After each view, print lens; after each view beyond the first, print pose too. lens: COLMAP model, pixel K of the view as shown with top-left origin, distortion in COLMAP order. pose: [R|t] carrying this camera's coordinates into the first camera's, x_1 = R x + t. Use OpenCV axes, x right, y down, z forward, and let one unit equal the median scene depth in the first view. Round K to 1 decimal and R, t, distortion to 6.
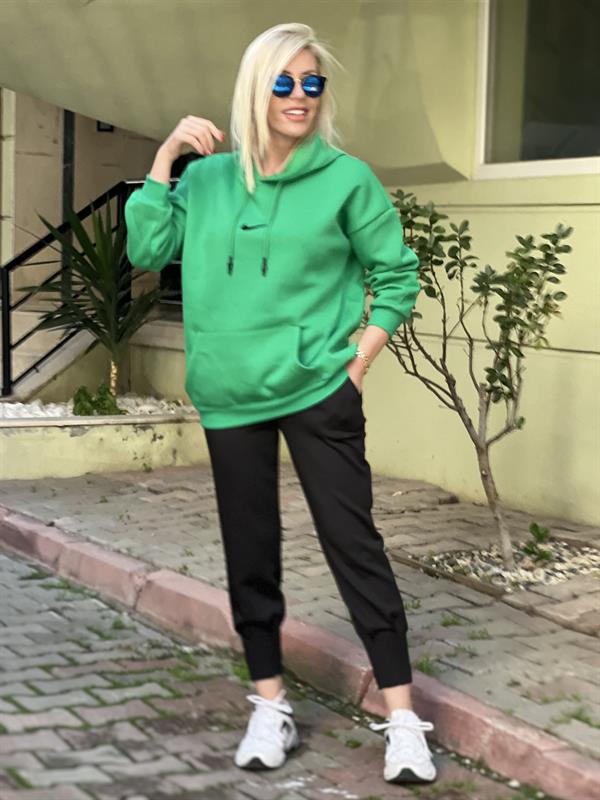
lens RADIAL K [[1776.8, 0, 299.7], [0, 1776.8, 465.0], [0, 0, 1]] dist [0.788718, -9.390333]
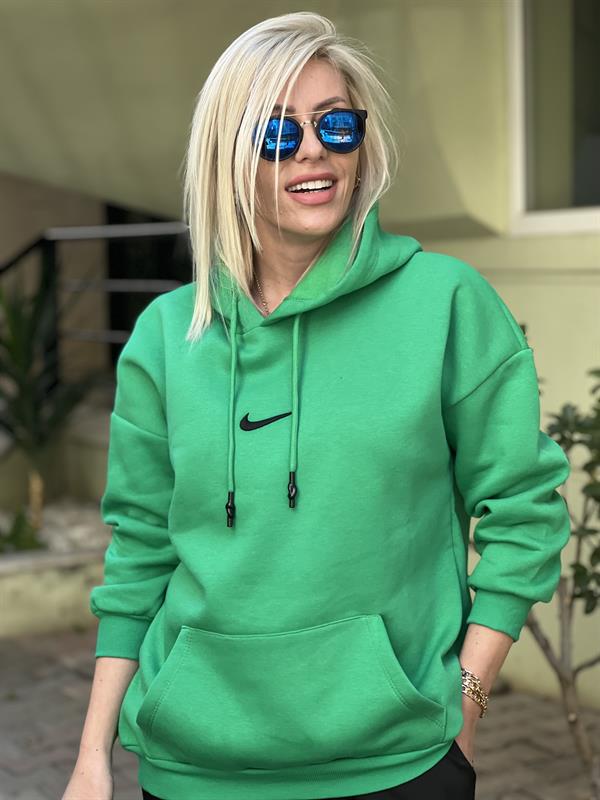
lens RADIAL K [[1826.3, 0, 308.9], [0, 1826.3, 400.7], [0, 0, 1]] dist [0.166172, 0.144219]
pose [[0.998954, -0.044201, 0.011683, 0.005949], [0.044620, 0.998263, -0.038469, -0.068401], [-0.009963, 0.038950, 0.999192, 0.276541]]
